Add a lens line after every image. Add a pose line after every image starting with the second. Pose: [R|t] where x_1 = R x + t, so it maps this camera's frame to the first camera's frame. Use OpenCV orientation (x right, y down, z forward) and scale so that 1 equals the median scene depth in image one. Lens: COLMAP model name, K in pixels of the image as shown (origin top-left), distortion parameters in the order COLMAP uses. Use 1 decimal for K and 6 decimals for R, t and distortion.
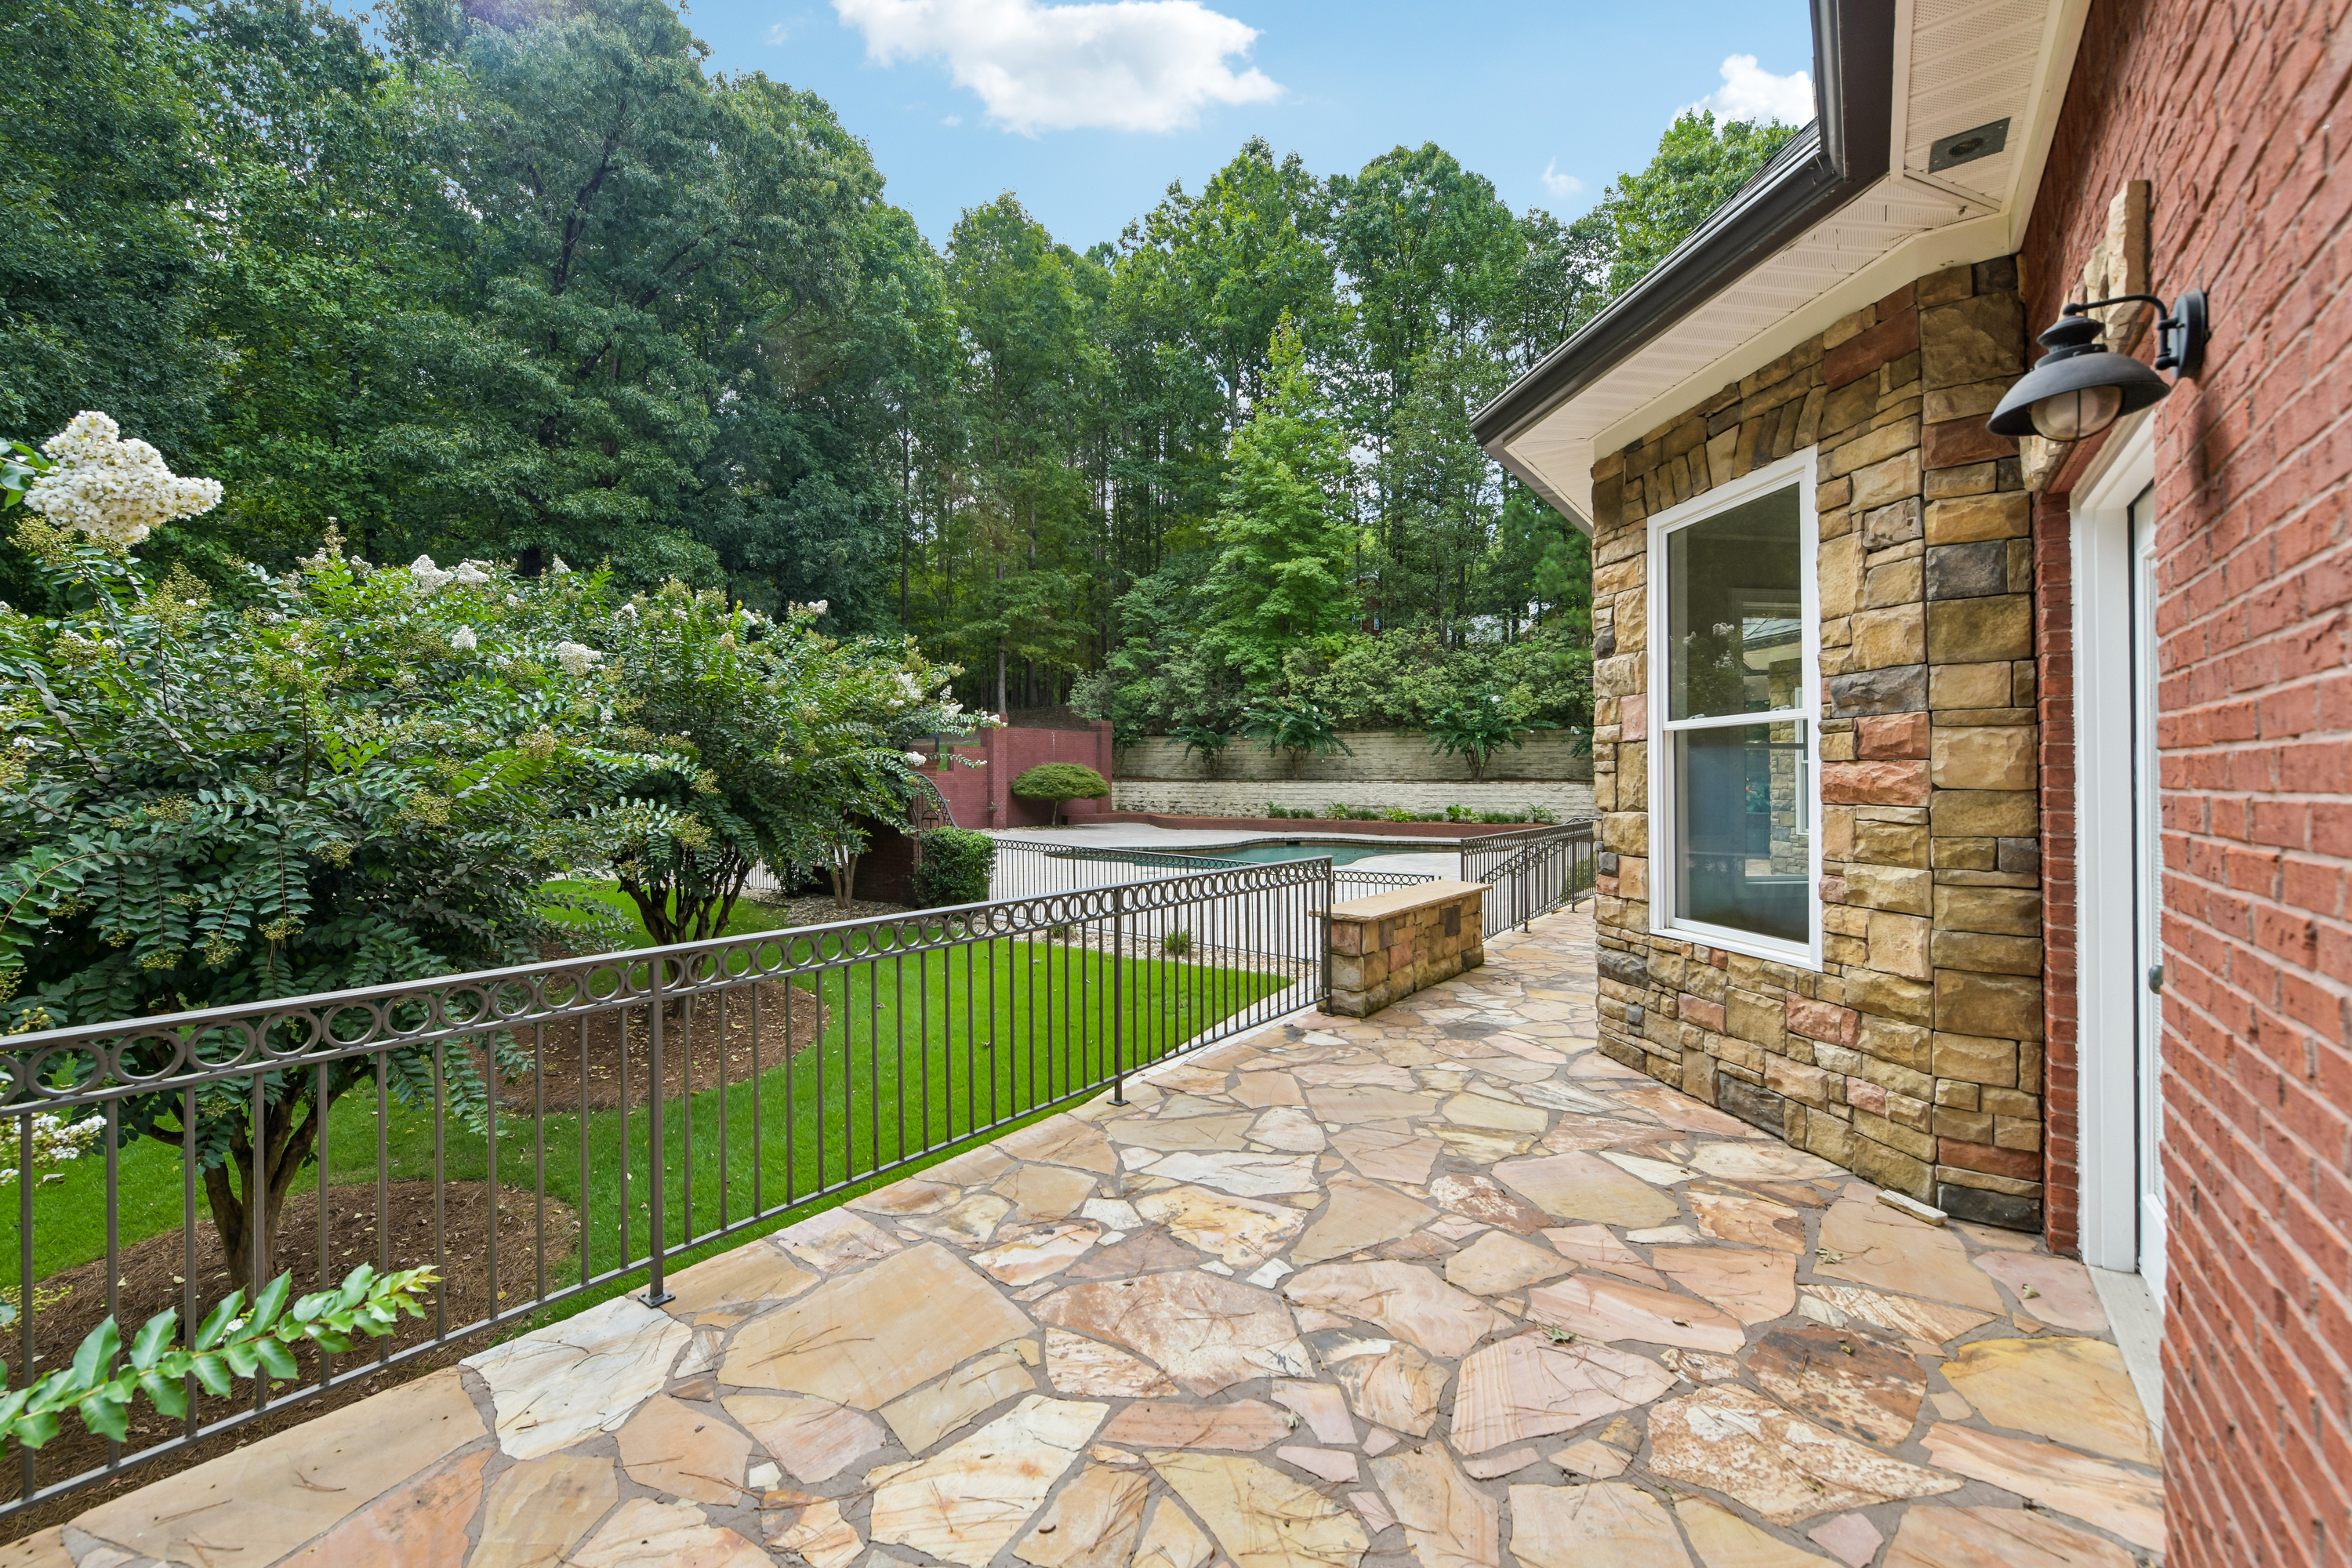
lens RADIAL K [[955.3, 0, 1182.2], [0, 955.3, 791.3], [0, 0, 1]] dist [-0.000504, -0.000121]
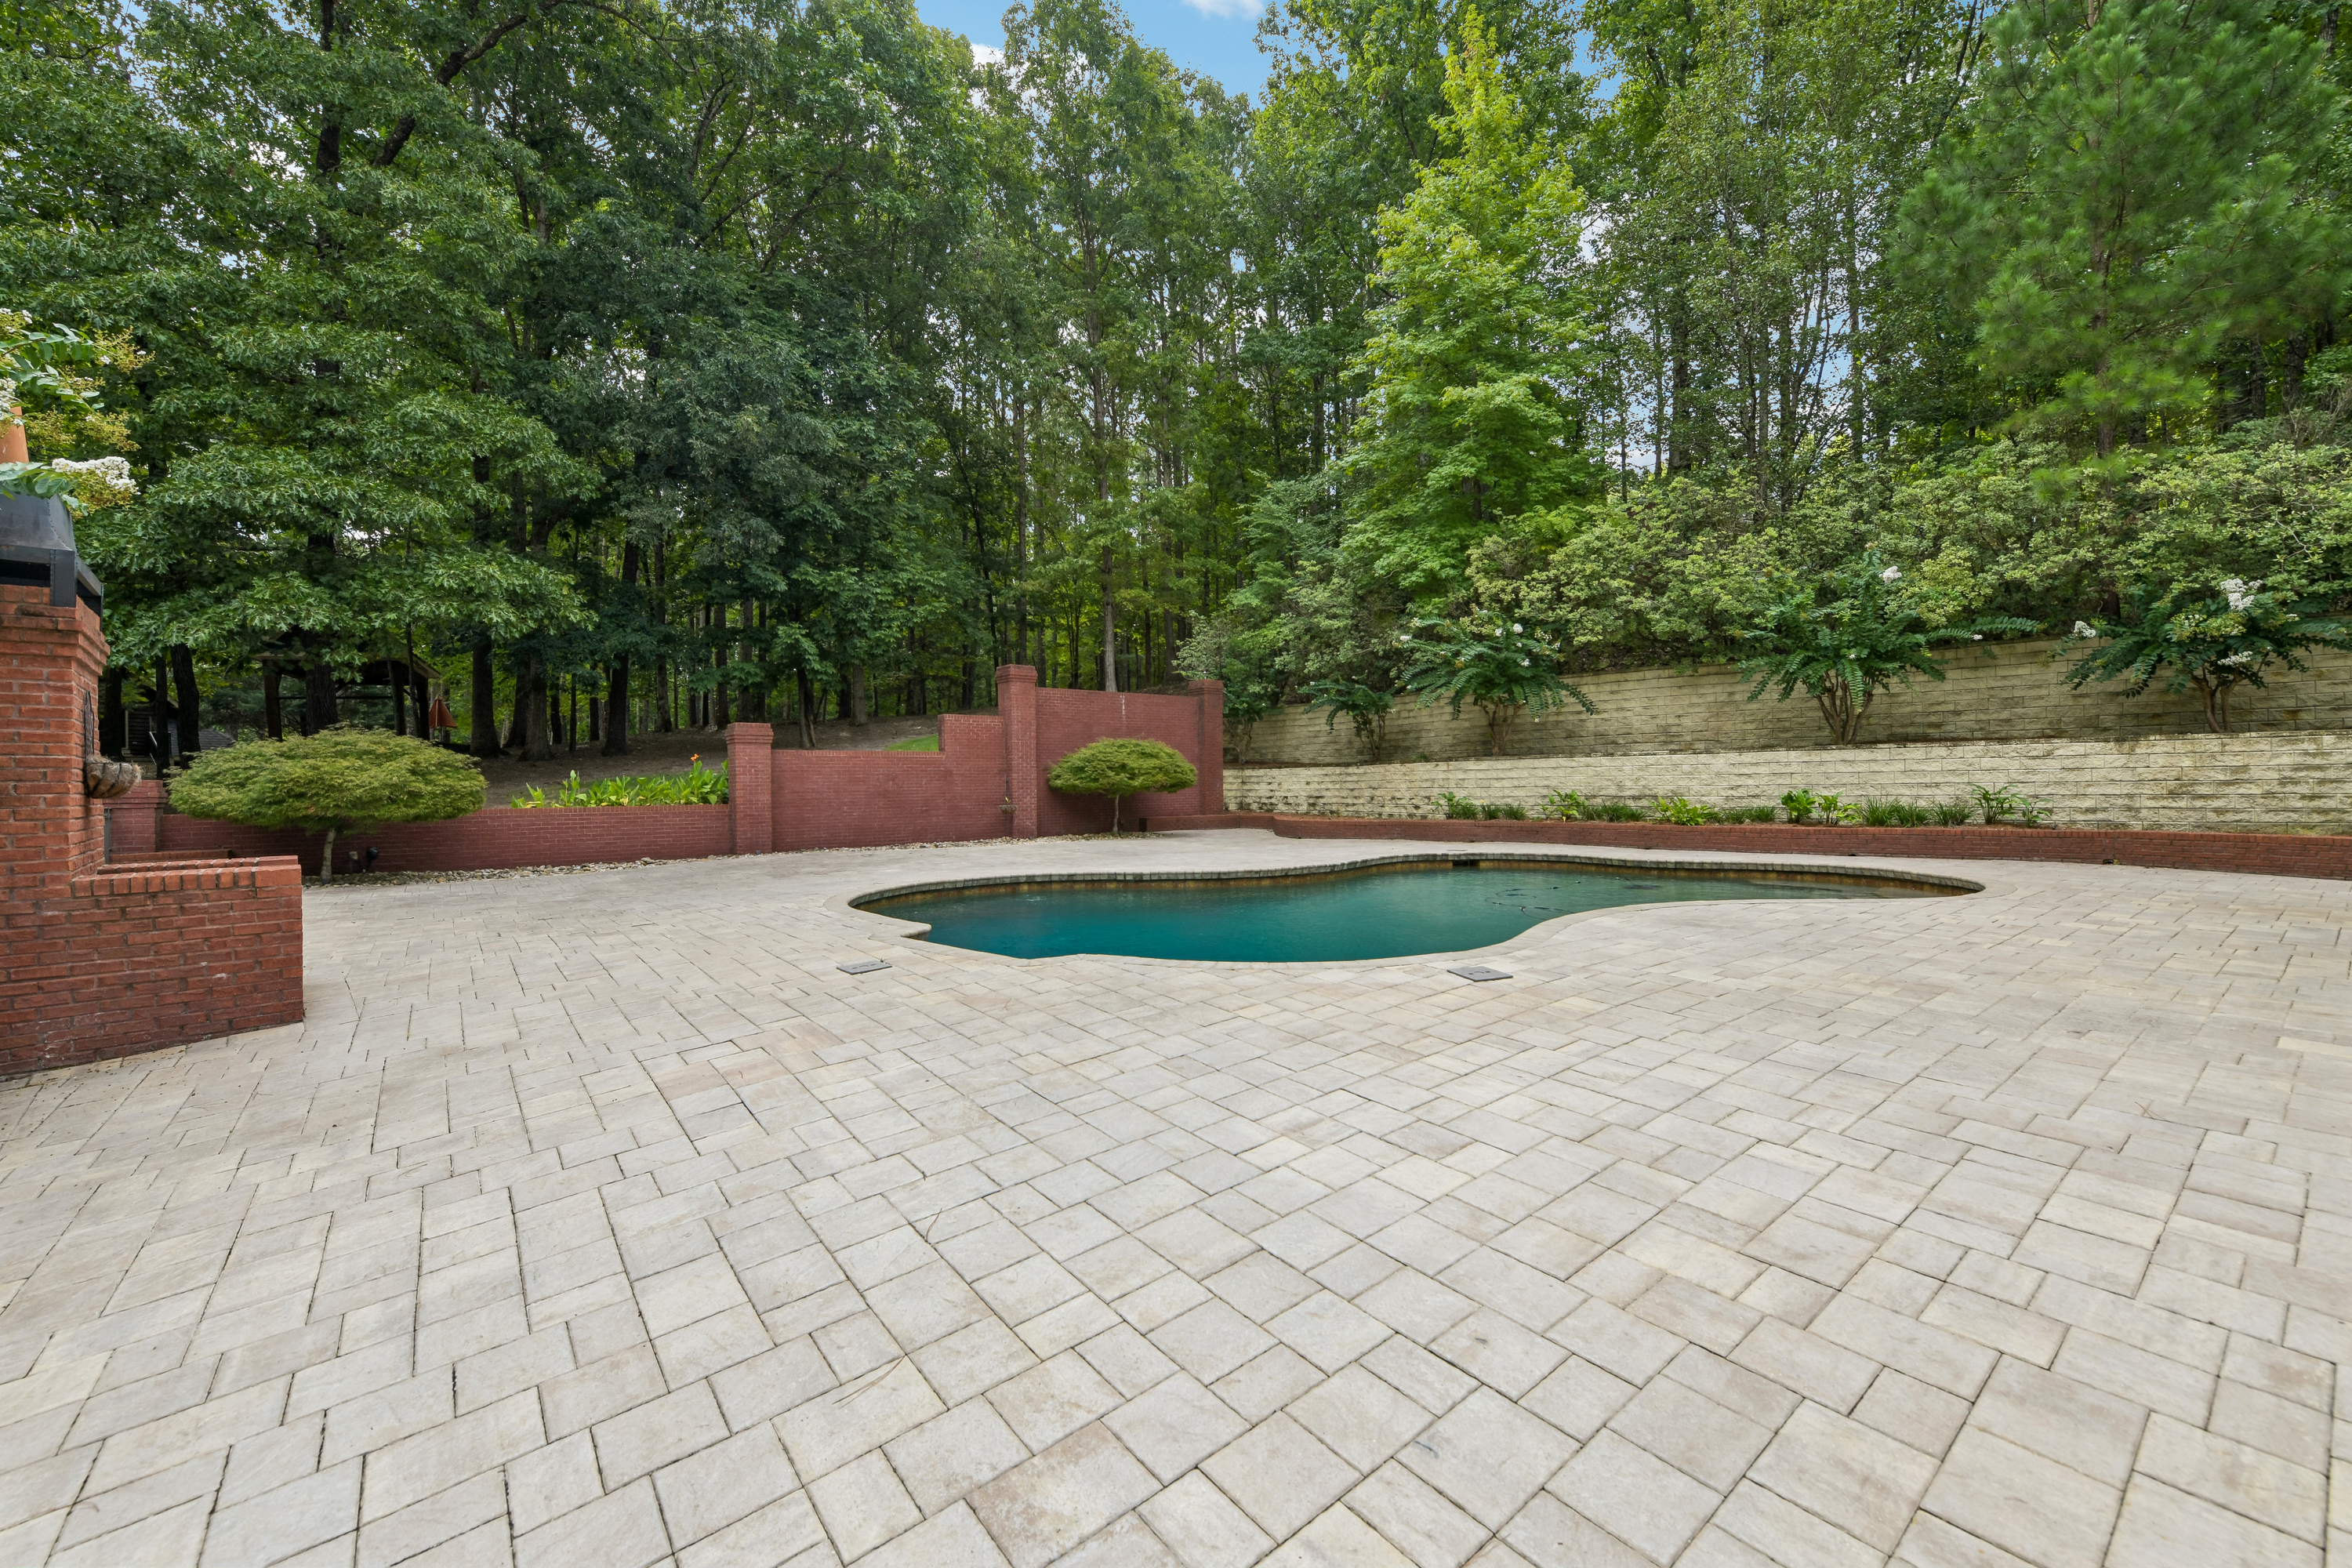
lens RADIAL K [[955.3, 0, 1182.2], [0, 955.3, 791.3], [0, 0, 1]] dist [-0.000504, -0.000121]
pose [[0.962309, -0.015594, -0.271513, 0.094049], [0.013438, 0.999862, -0.009799, 0.013909], [0.271628, 0.005781, 0.962385, 0.373631]]
